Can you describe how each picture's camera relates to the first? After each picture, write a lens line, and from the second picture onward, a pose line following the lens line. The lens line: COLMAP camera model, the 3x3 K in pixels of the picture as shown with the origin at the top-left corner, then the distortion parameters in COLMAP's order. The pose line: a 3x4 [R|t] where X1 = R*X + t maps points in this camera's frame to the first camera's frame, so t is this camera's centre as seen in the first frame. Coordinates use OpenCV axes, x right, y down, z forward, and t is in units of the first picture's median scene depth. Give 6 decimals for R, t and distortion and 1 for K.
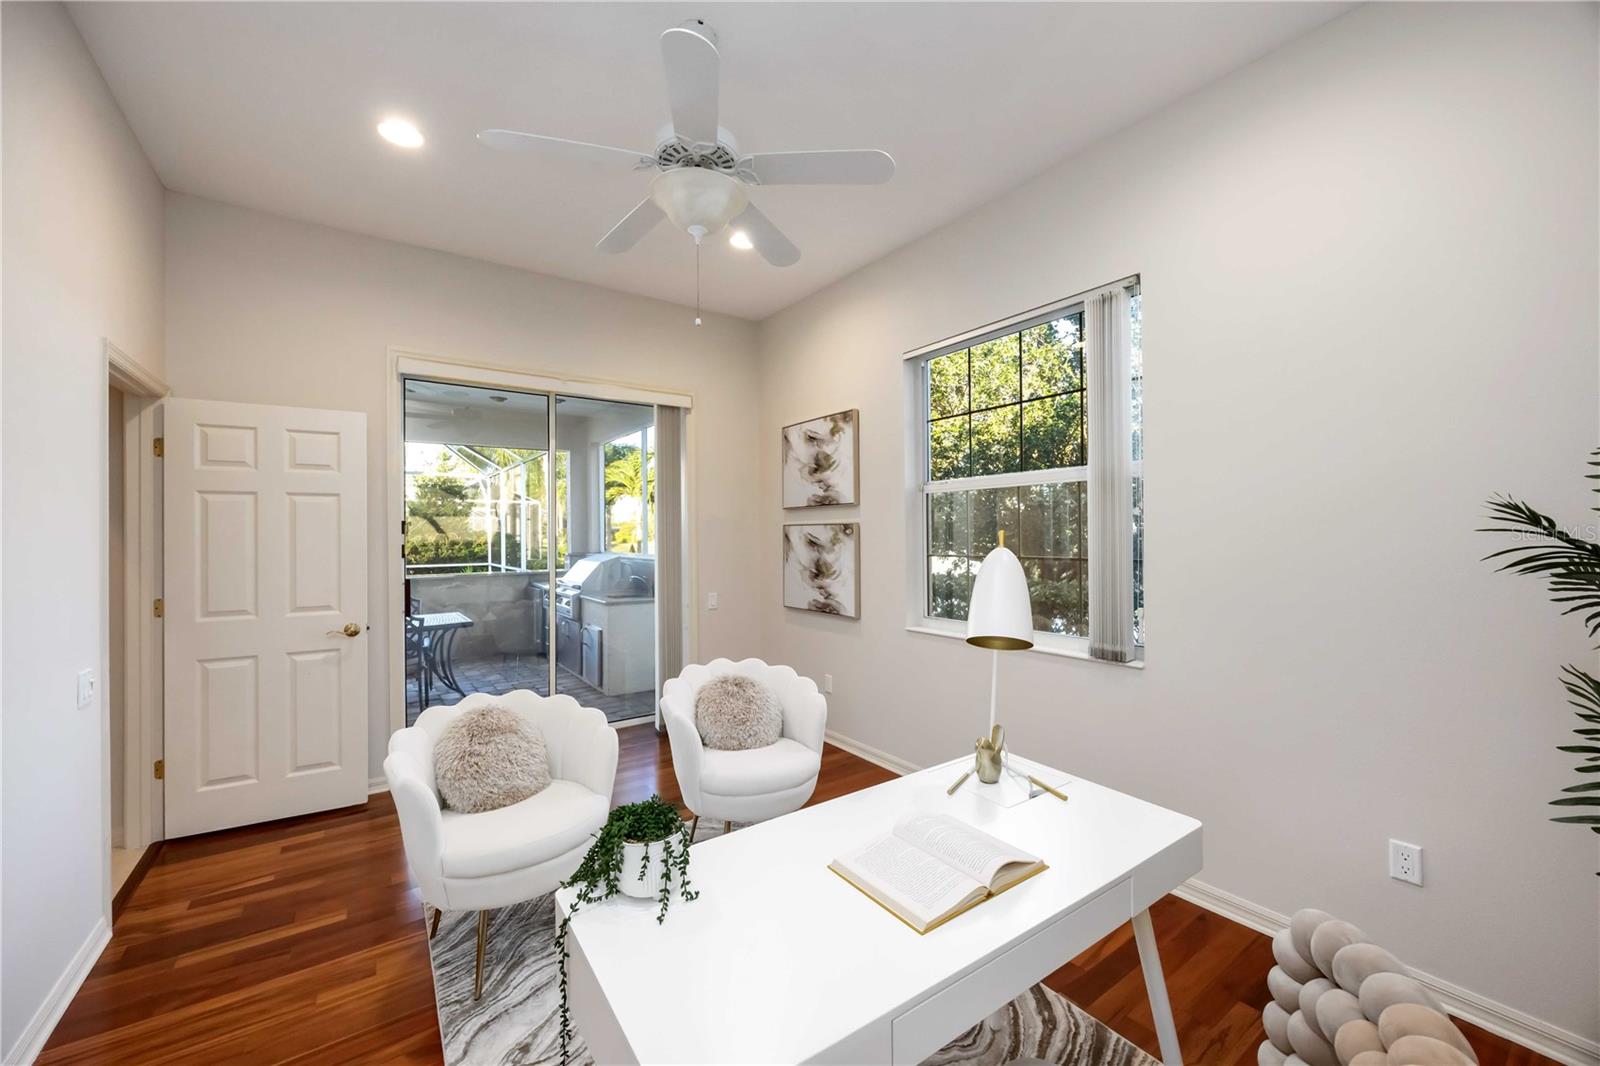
lens RADIAL K [[623.7, 0, 800.0], [0, 623.7, 533.0], [0, 0, 1]] dist [0.001112, 0.000183]
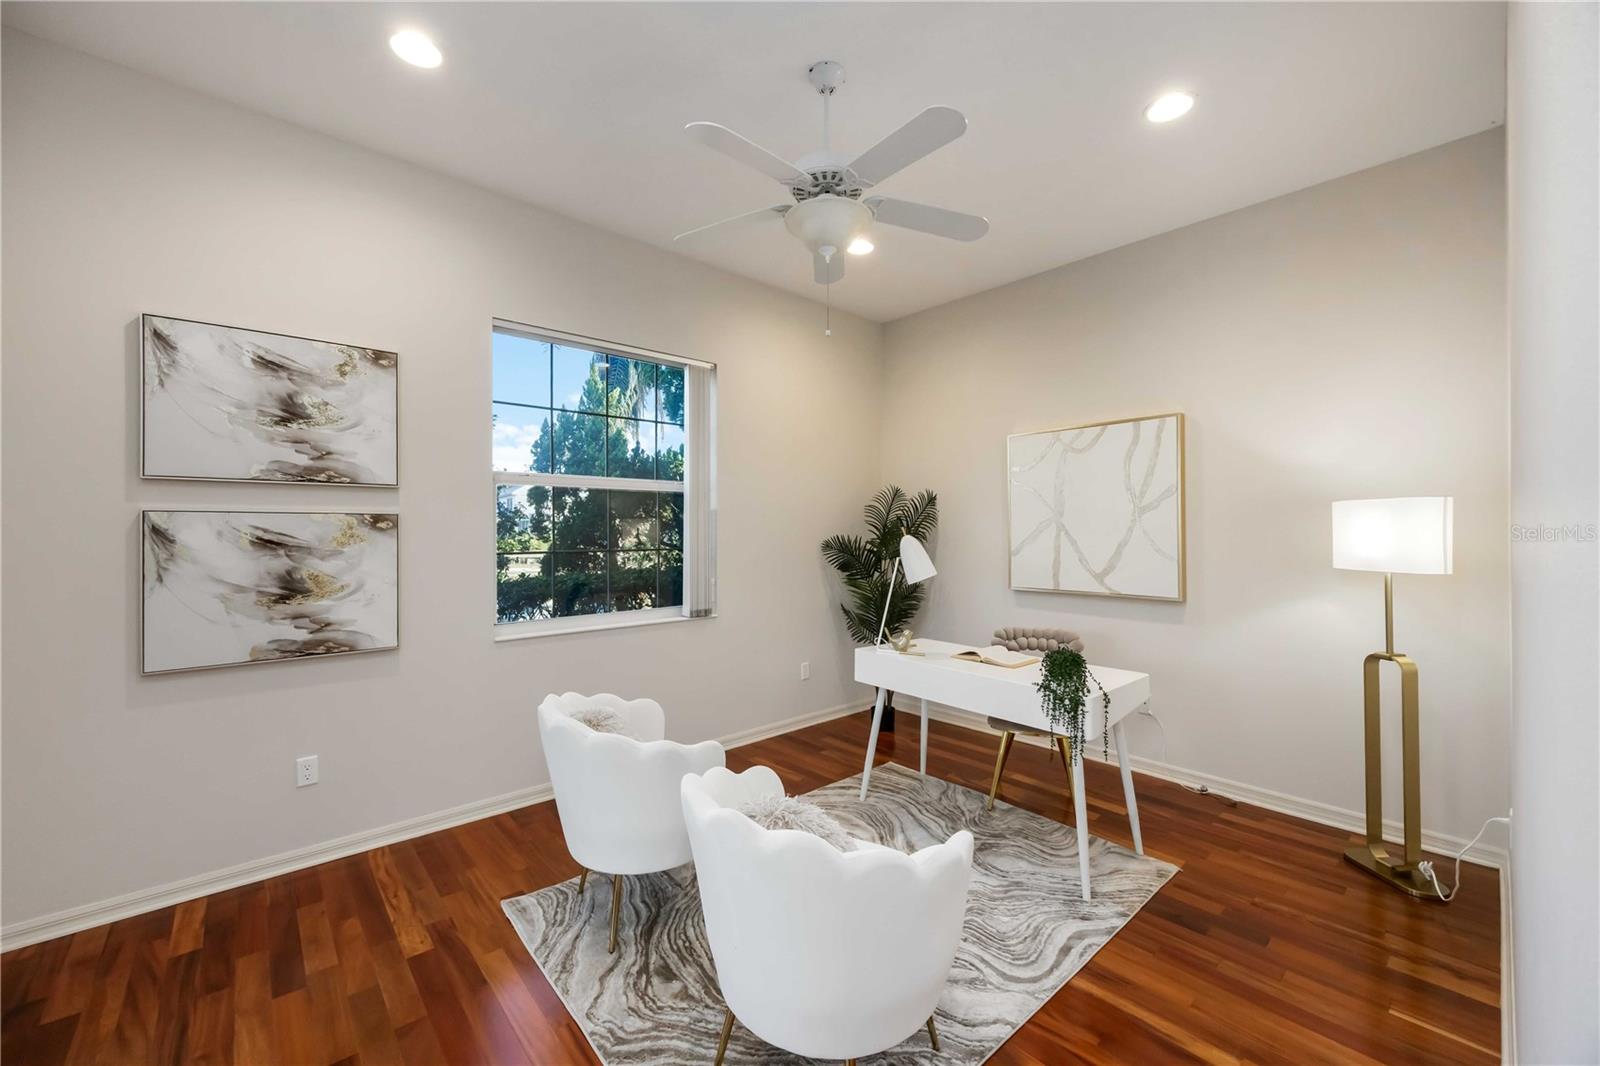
lens RADIAL K [[623.7, 0, 800.0], [0, 623.7, 533.0], [0, 0, 1]] dist [0.001112, 0.000183]
pose [[-0.099517, 0.001858, 0.995034, -0.629231], [-0.000446, 0.999998, -0.001912, 0.007246], [-0.995036, -0.000634, -0.099516, 0.583425]]
